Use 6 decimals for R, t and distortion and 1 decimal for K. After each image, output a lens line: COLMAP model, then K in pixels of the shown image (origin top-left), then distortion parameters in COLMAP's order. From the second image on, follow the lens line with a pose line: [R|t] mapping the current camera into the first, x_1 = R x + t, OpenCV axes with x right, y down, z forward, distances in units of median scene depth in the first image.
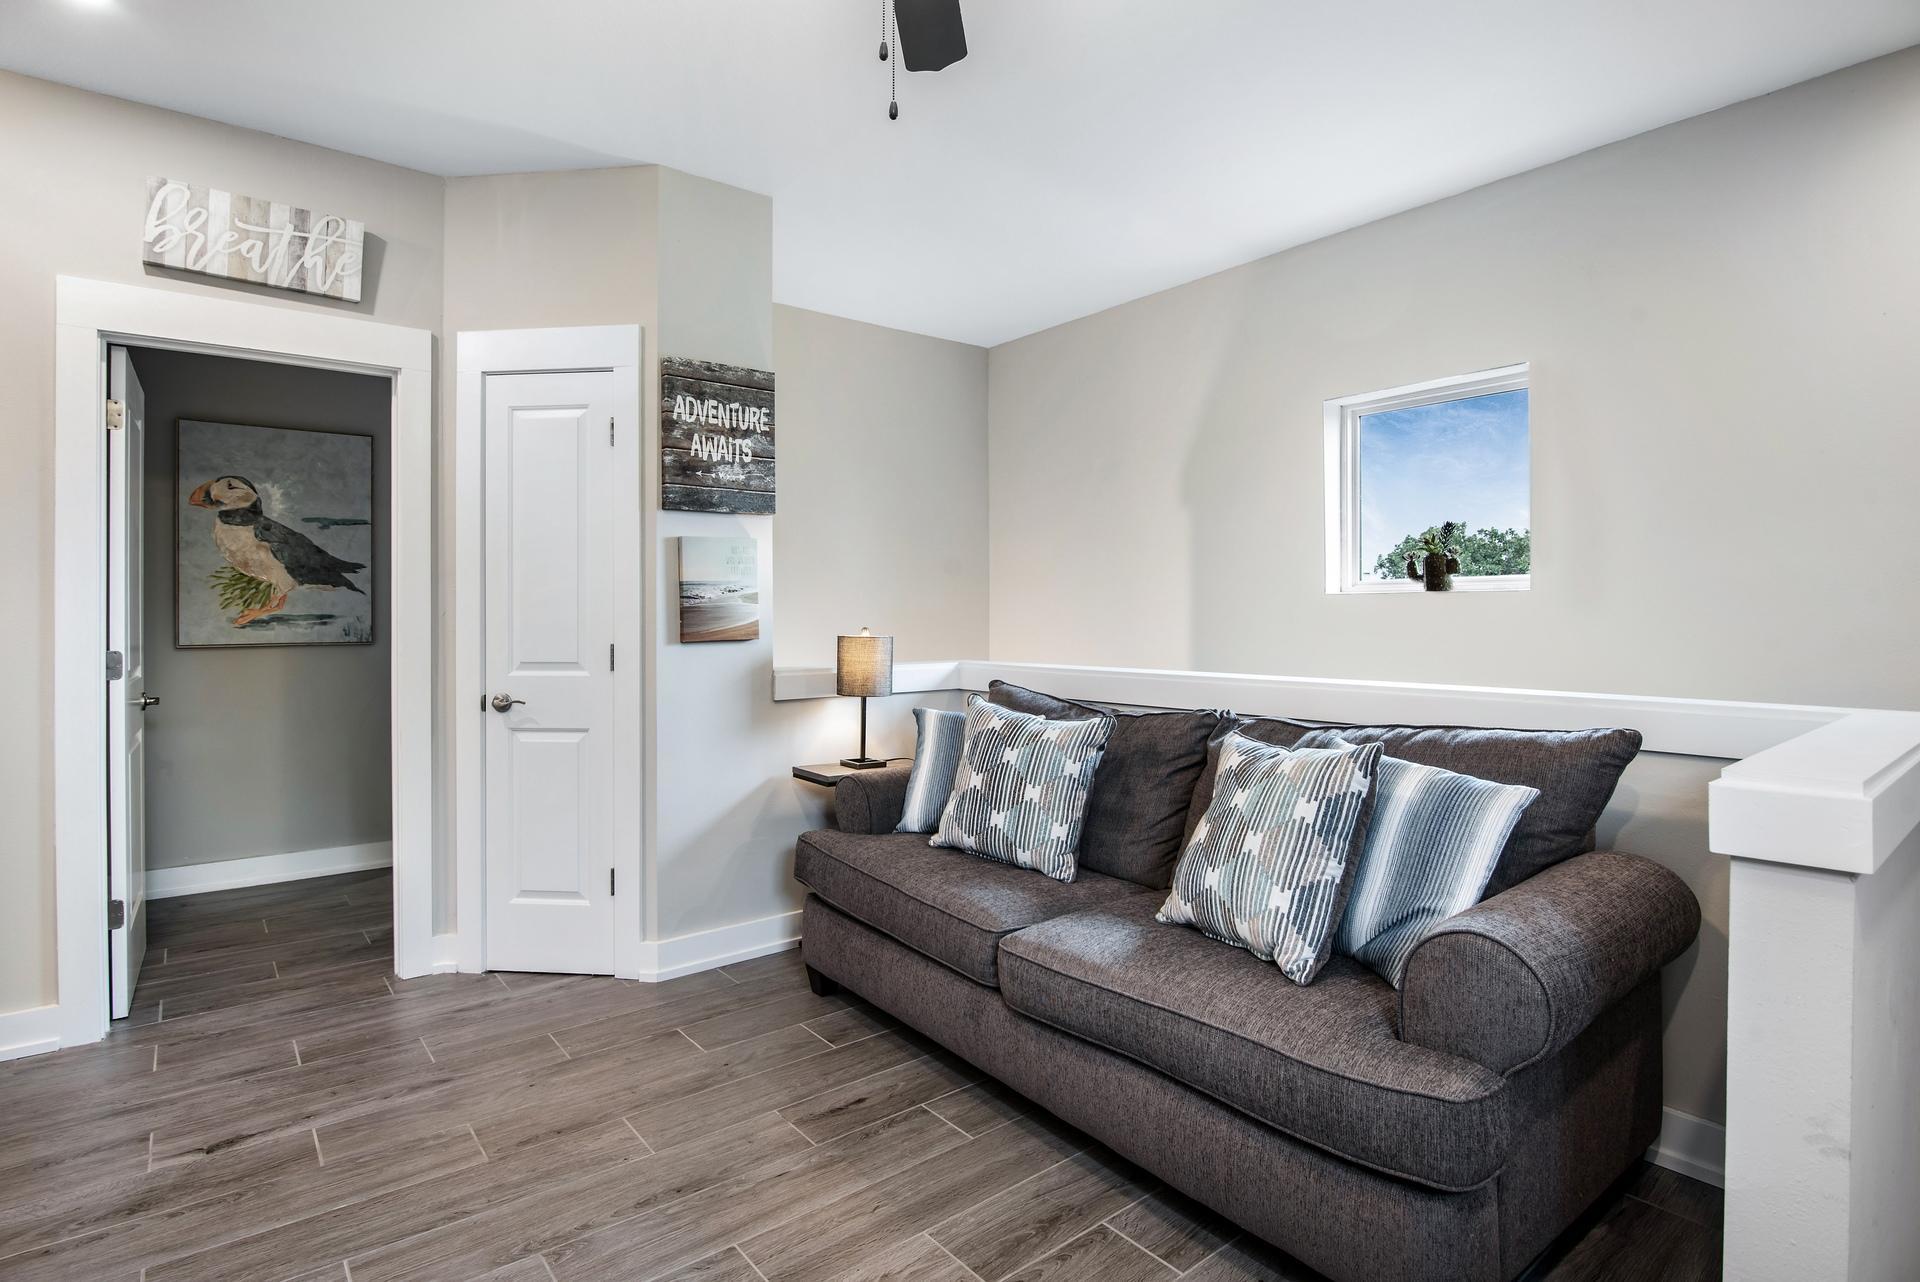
lens RADIAL K [[987.6, 0, 956.1], [0, 987.6, 607.5], [0, 0, 1]] dist [-0.019533, -0.000684]
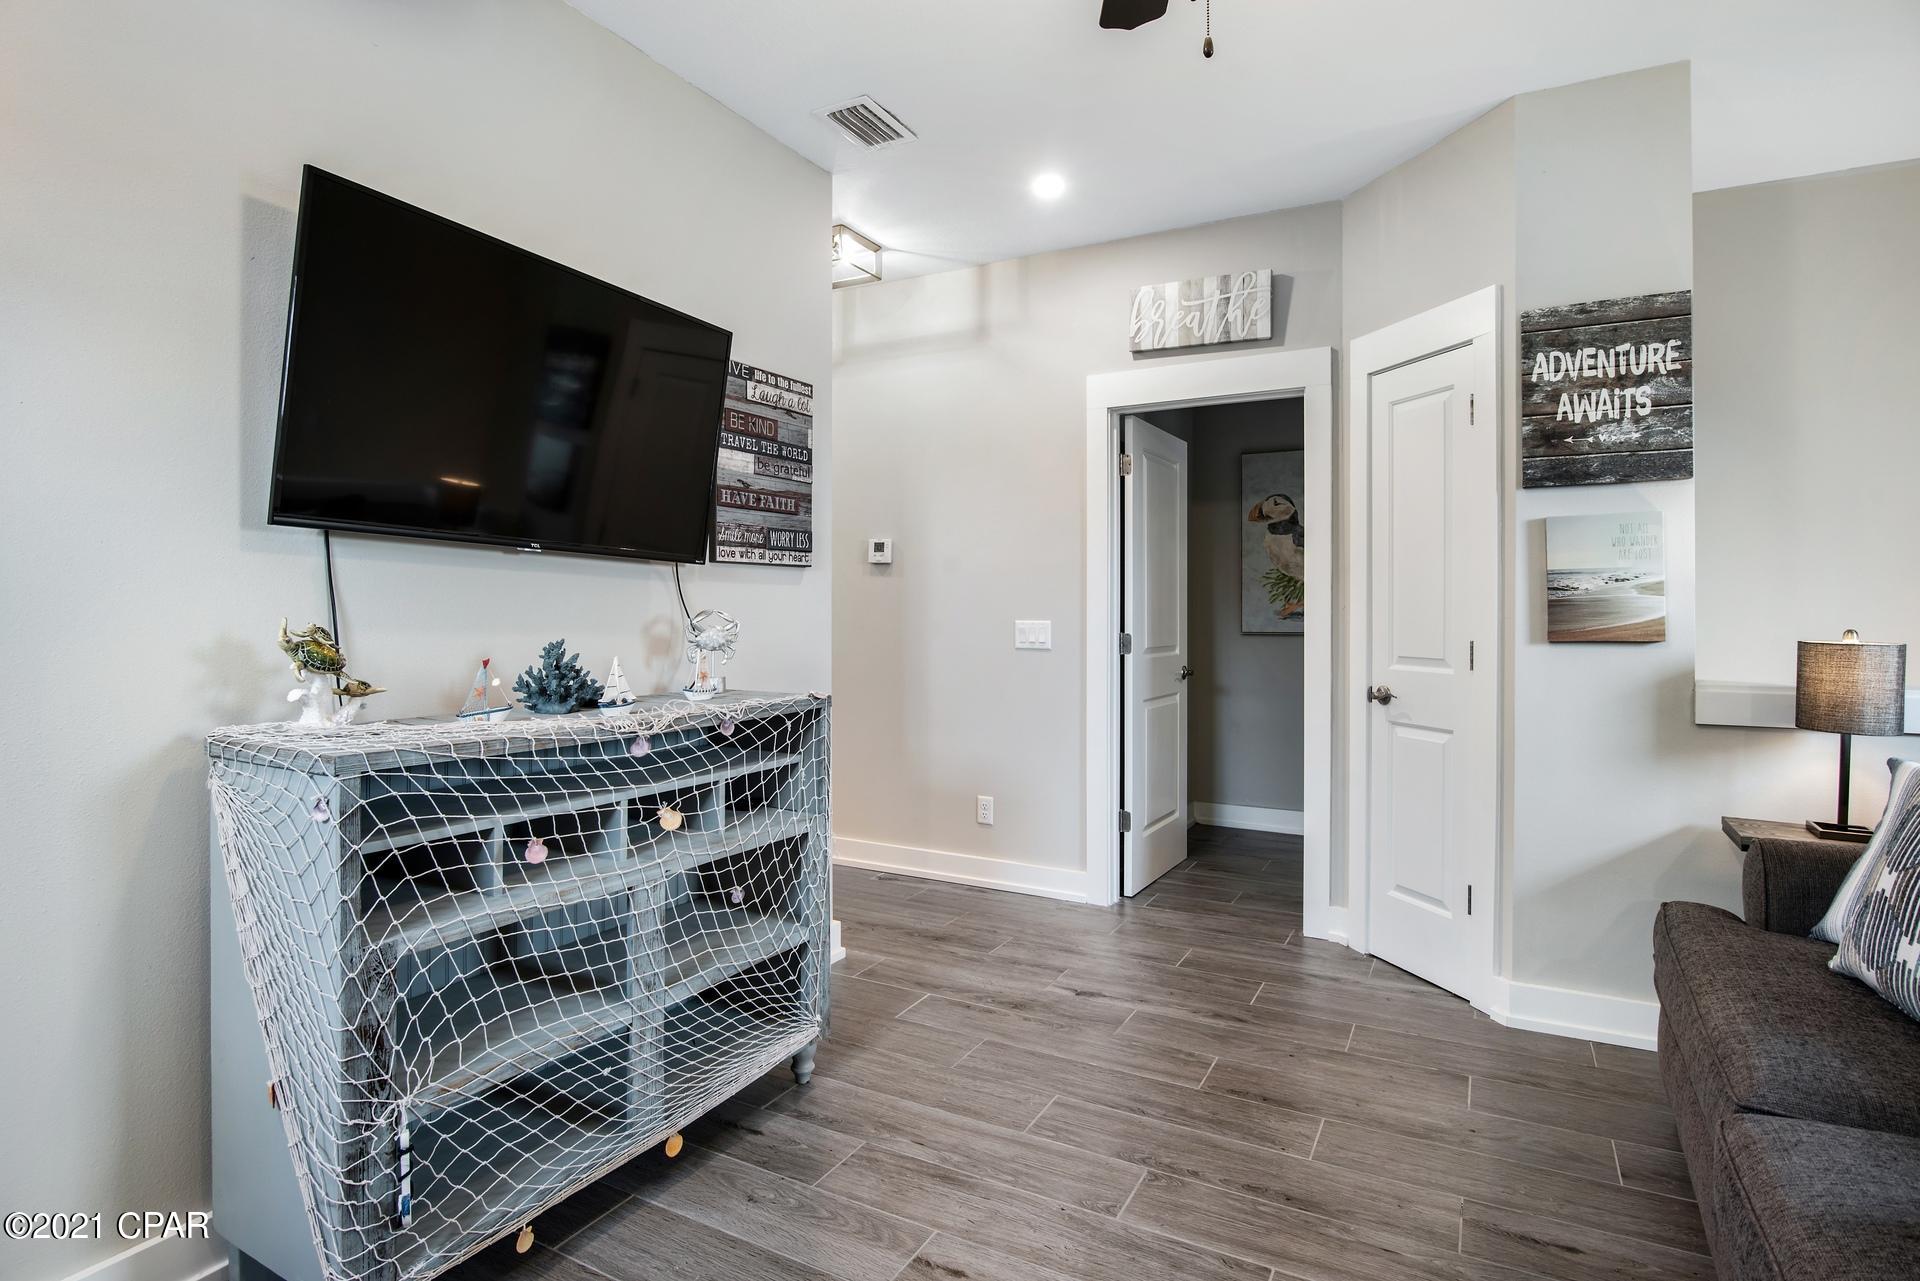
lens RADIAL K [[987.6, 0, 956.1], [0, 987.6, 607.0], [0, 0, 1]] dist [-0.019533, -0.000684]
pose [[0.372110, 0.001975, -0.928186, 0.317715], [0.002923, 0.999990, 0.003299, 0.000842], [0.928184, -0.003941, 0.372101, 0.211695]]
